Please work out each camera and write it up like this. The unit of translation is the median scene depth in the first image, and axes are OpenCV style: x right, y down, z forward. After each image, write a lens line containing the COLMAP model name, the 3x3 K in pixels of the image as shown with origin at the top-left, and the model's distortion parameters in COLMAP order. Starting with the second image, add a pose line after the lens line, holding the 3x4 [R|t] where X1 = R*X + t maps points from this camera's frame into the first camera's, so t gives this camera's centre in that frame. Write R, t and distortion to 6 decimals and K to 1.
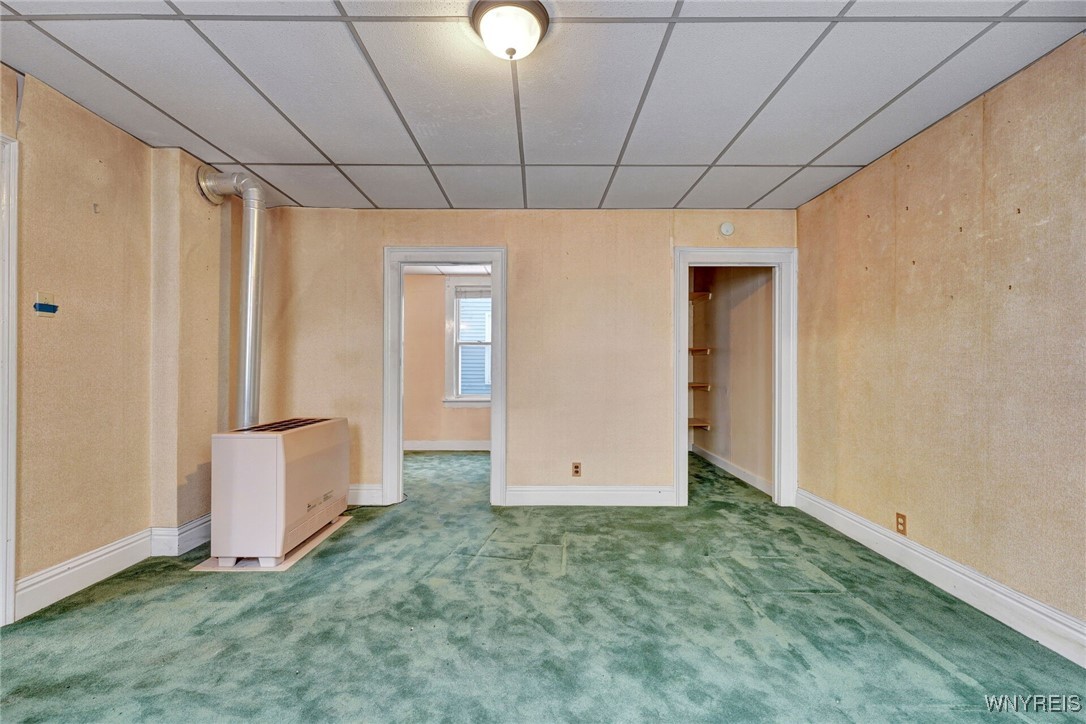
lens RADIAL K [[445.9, 0, 537.1], [0, 445.9, 364.8], [0, 0, 1]] dist [-0.002381, 0.000044]
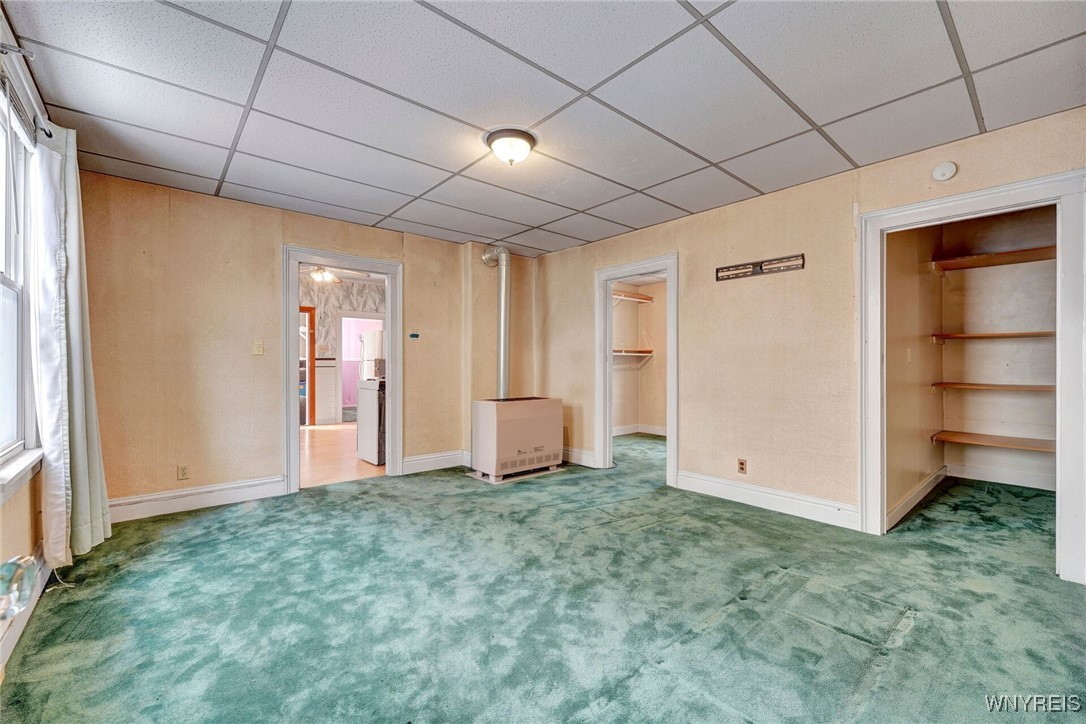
lens RADIAL K [[450.3, 0, 543.0], [0, 450.3, 362.0], [0, 0, 1]] dist [0.000478, 0.000279]
pose [[0.654654, -0.005083, -0.755912, 0.730267], [0.006261, 0.999980, -0.001302, 0.004886], [0.755903, -0.003880, 0.654672, 0.025807]]
